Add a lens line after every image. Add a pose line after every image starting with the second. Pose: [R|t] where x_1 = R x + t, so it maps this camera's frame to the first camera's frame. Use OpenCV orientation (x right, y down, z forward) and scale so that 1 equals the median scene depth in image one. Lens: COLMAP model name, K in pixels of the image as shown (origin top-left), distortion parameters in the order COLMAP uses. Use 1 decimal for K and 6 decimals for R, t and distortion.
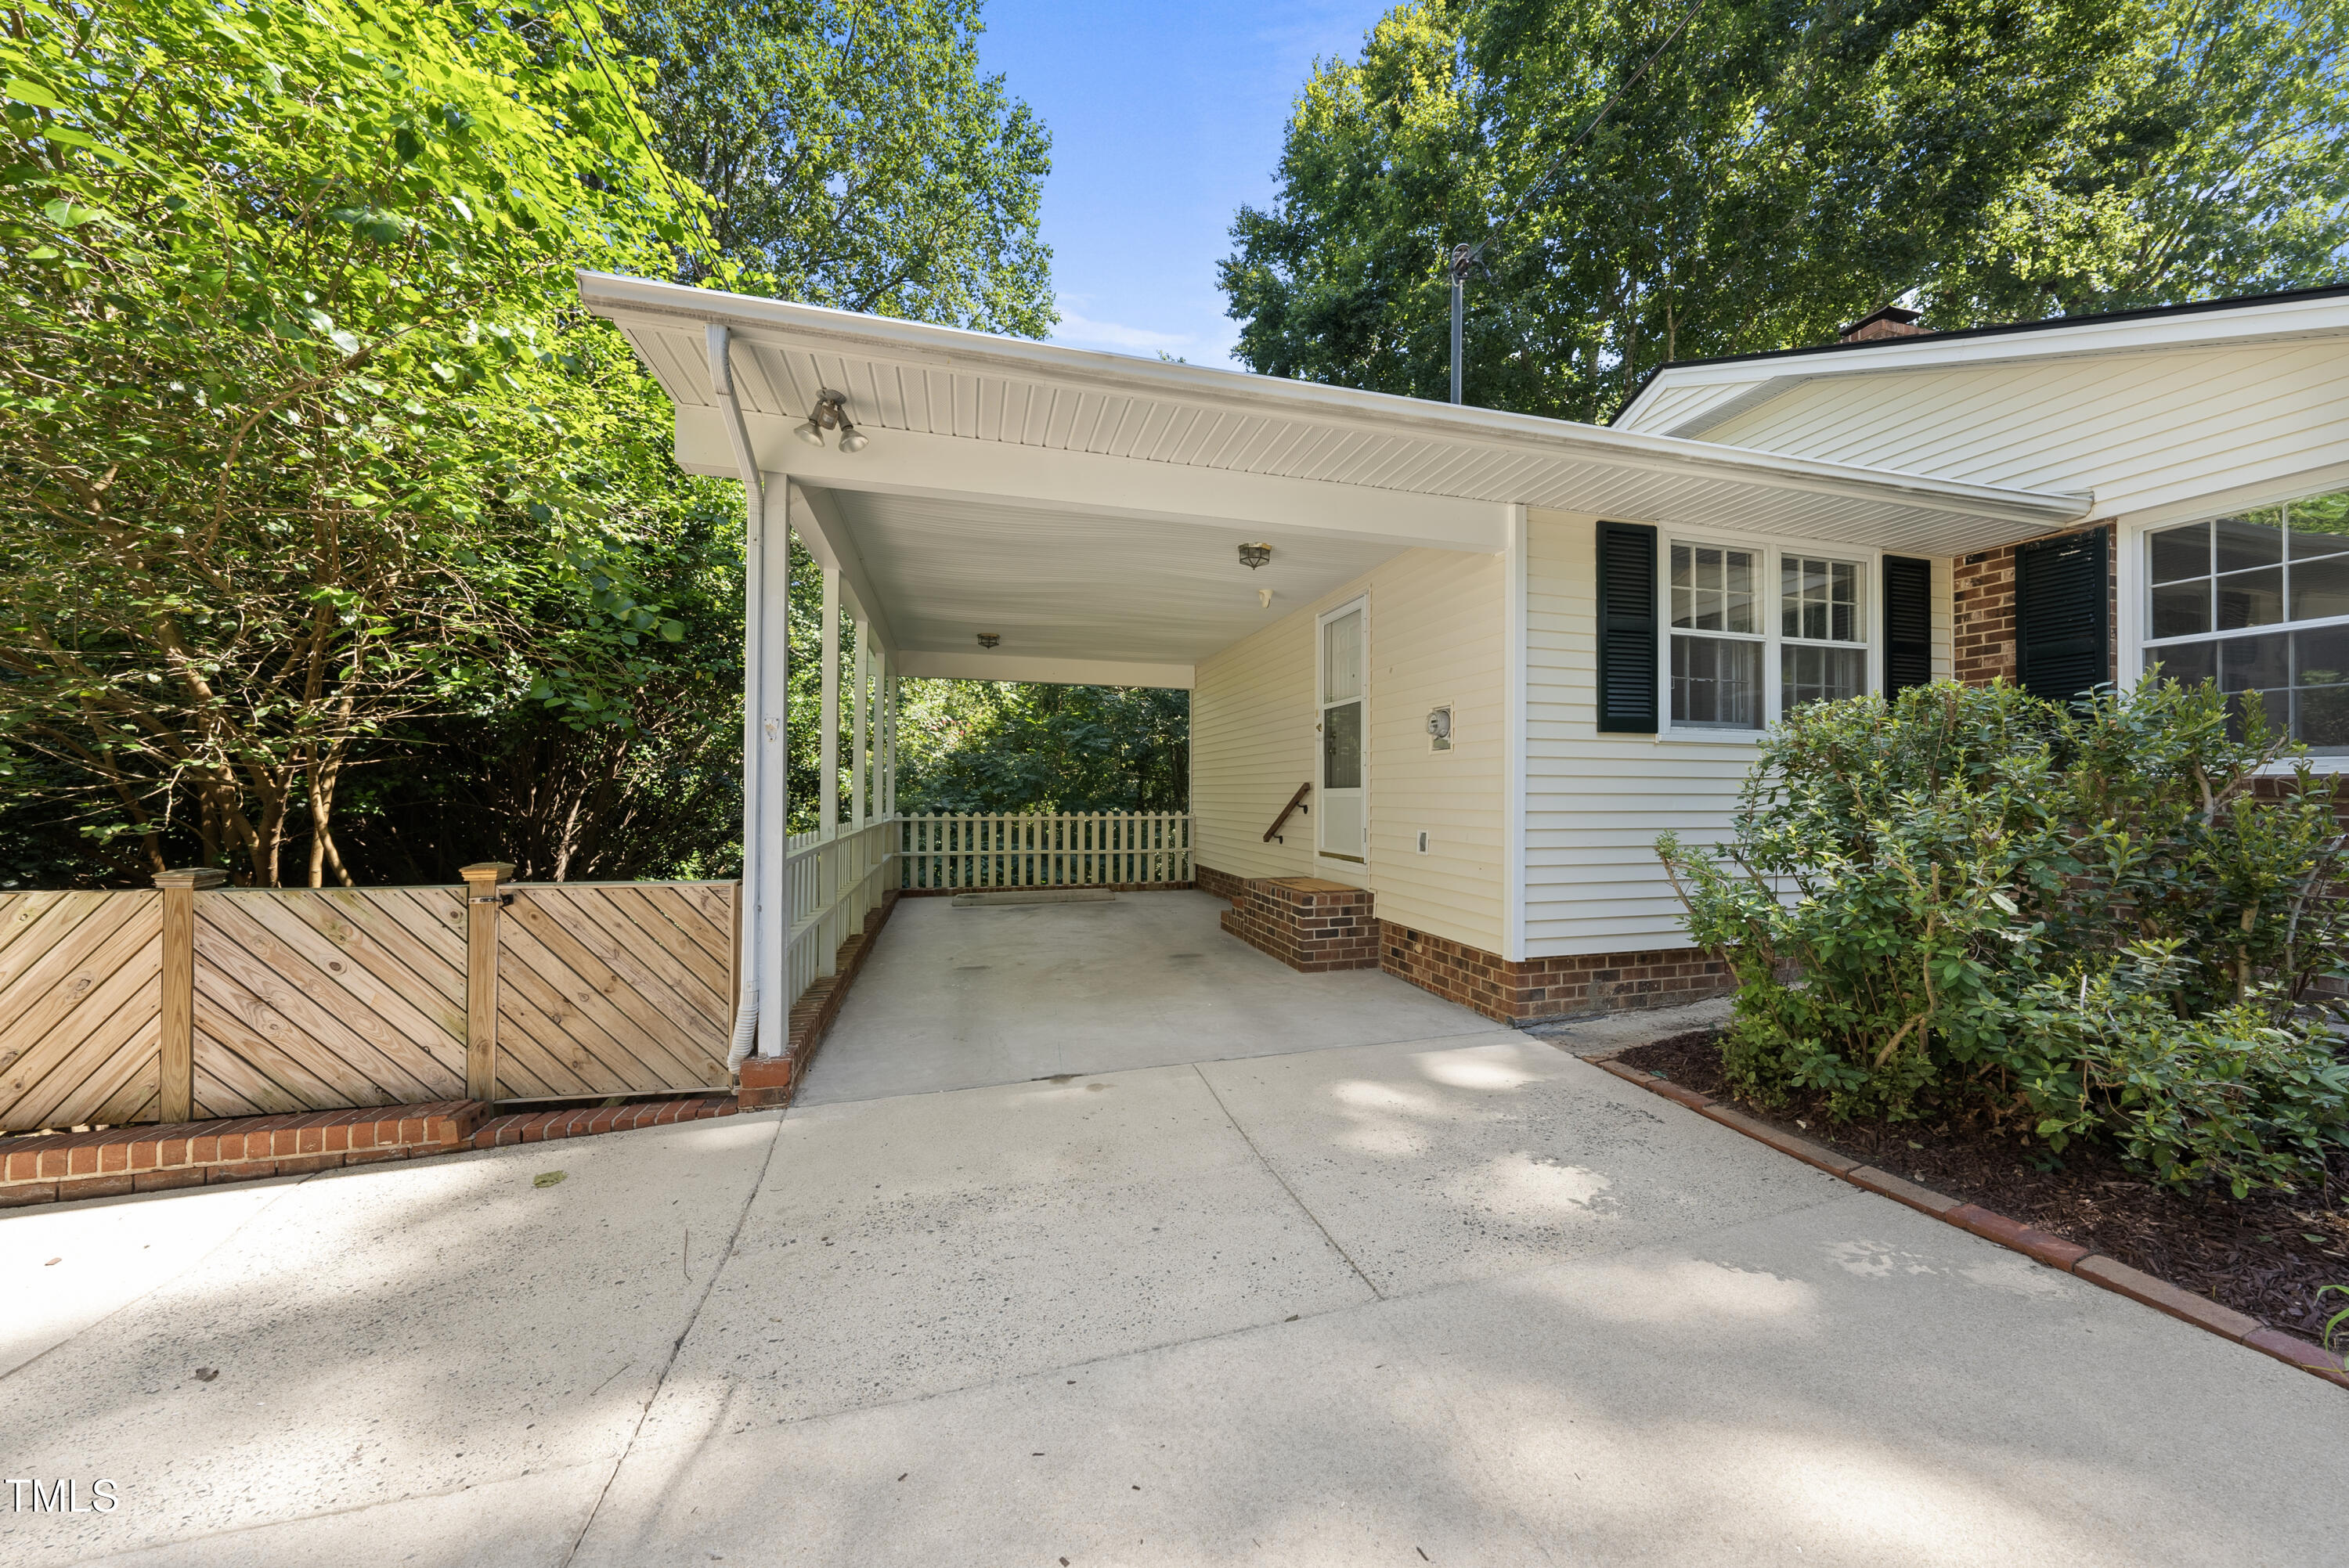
lens RADIAL K [[824.5, 0, 1192.6], [0, 824.5, 779.0], [0, 0, 1]] dist [0.002285, -0.000036]
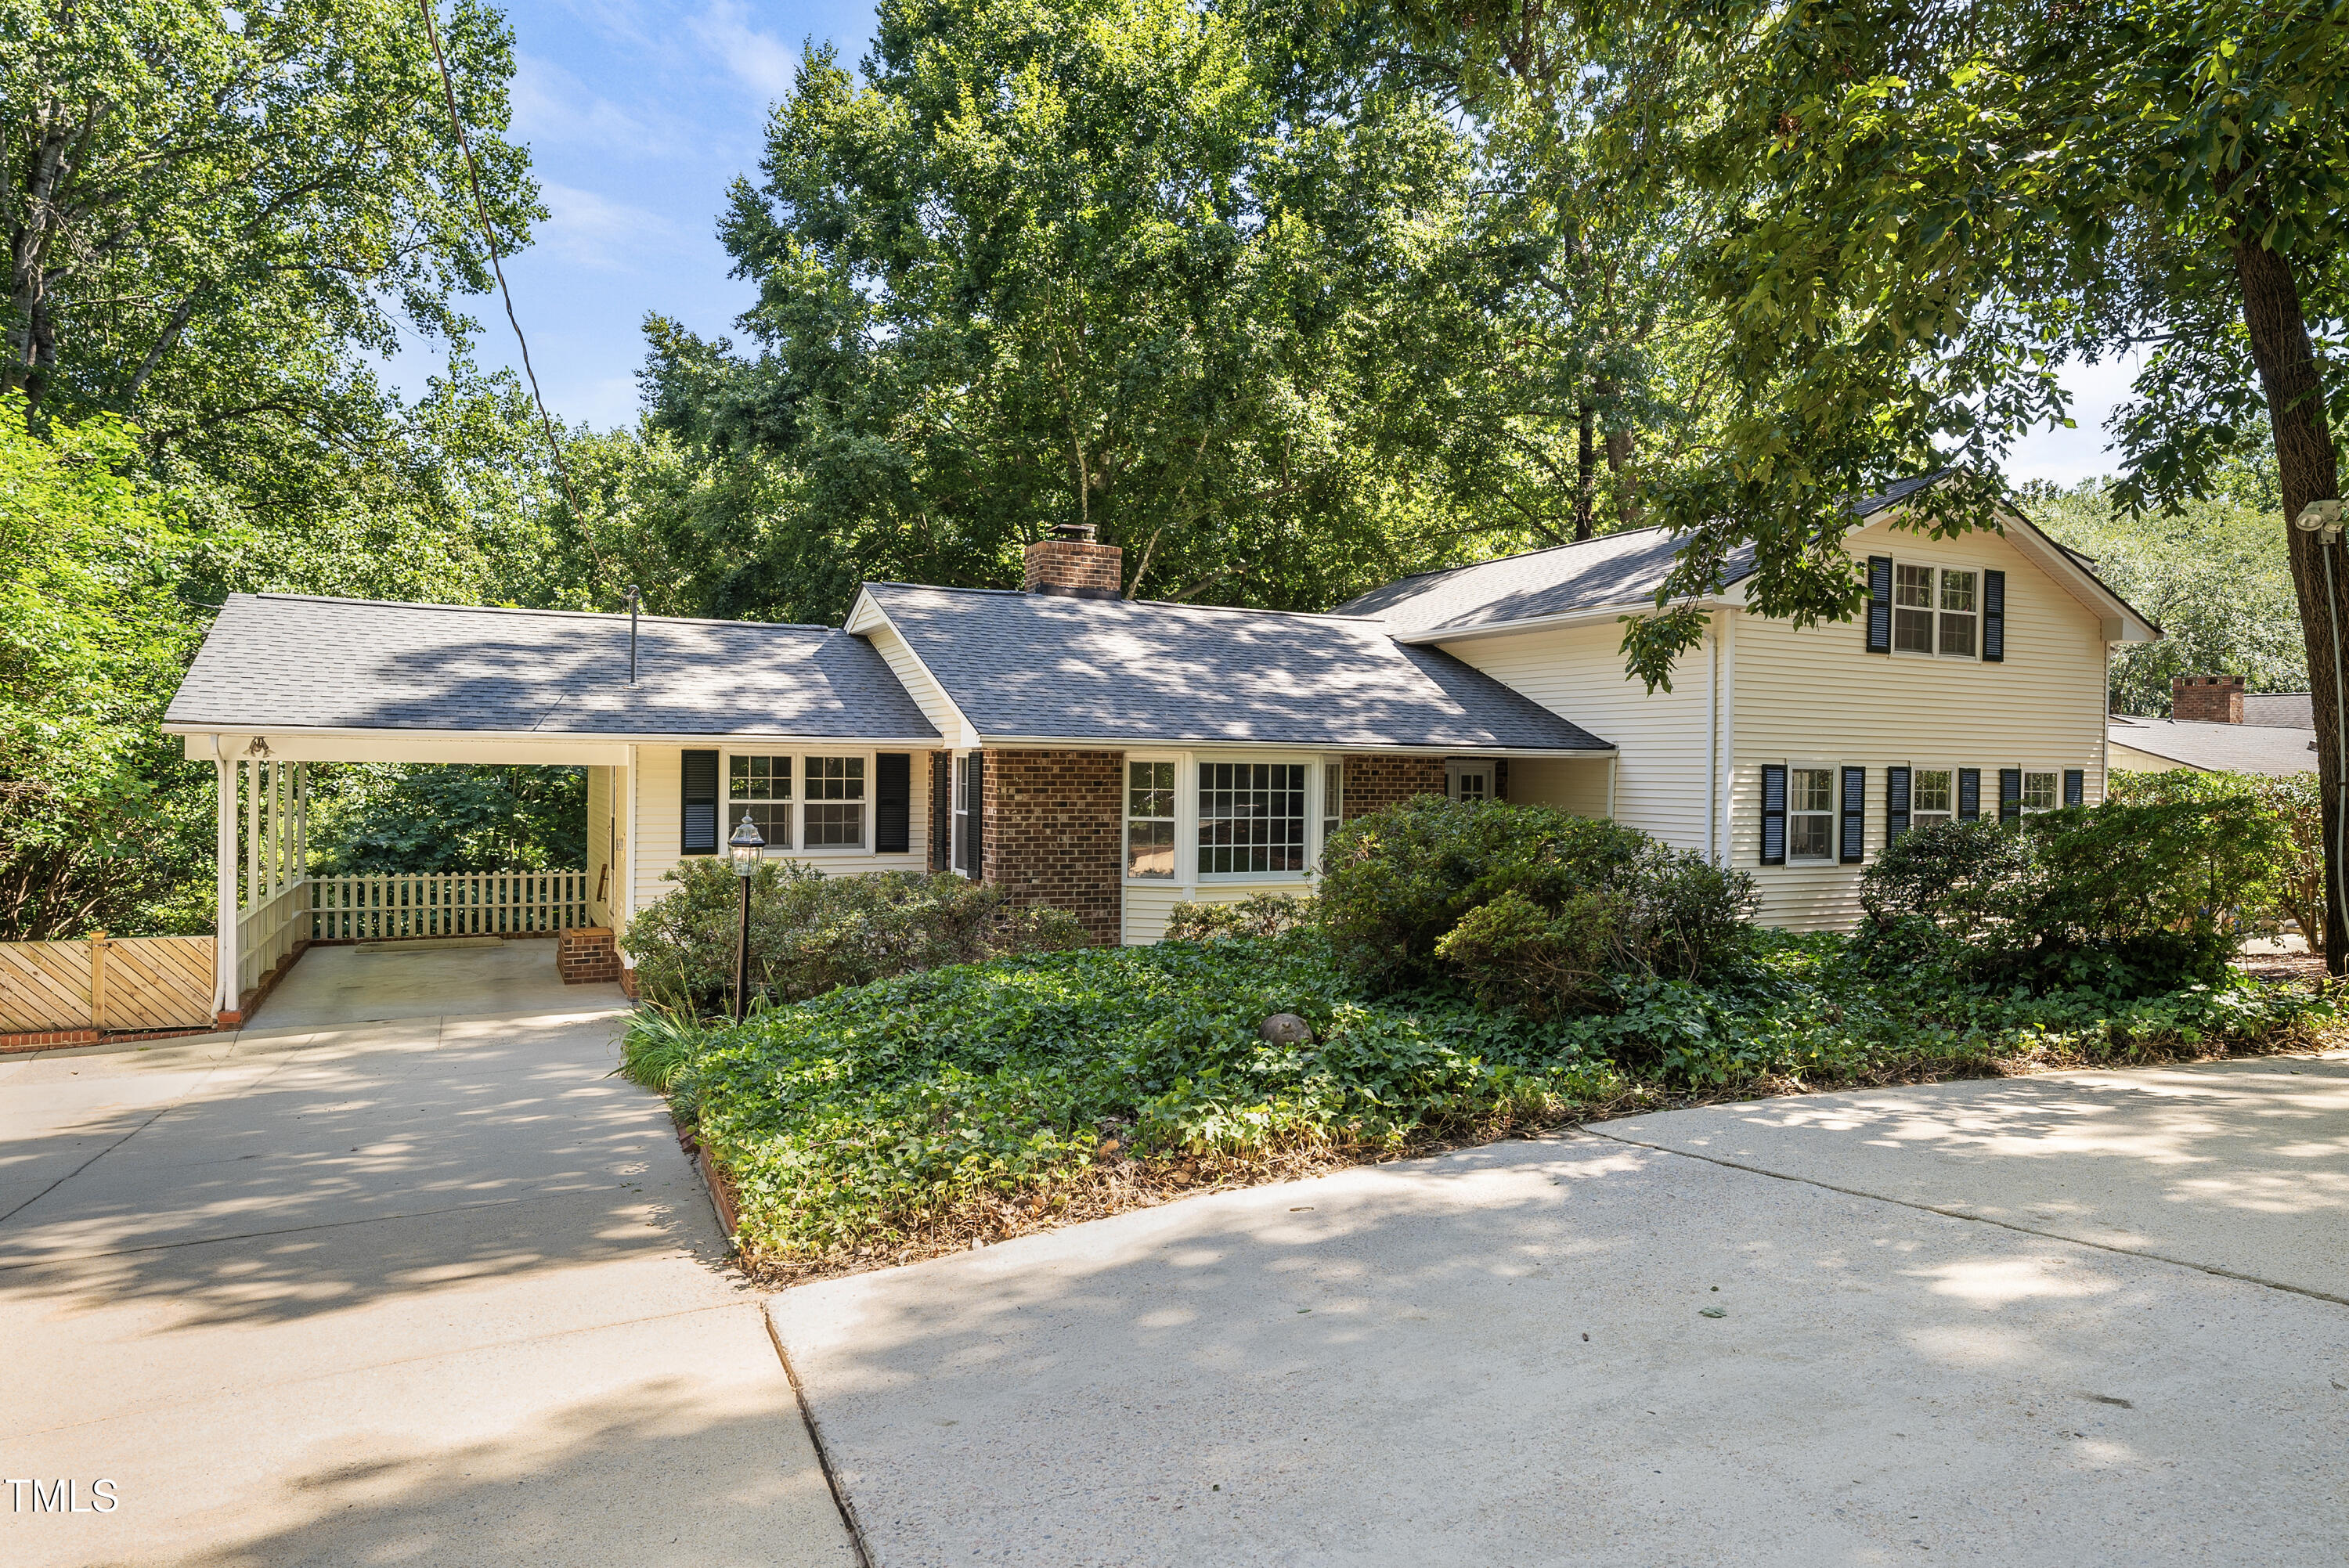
lens RADIAL K [[1346.6, 0, 1159.6], [0, 1346.6, 797.3], [0, 0, 1]] dist [0.003052, 0.000026]
pose [[0.980021, 0.005383, 0.198823, 0.945121], [-0.011754, 0.999454, 0.030875, -0.302525], [-0.198548, -0.032595, 0.979549, -2.357249]]
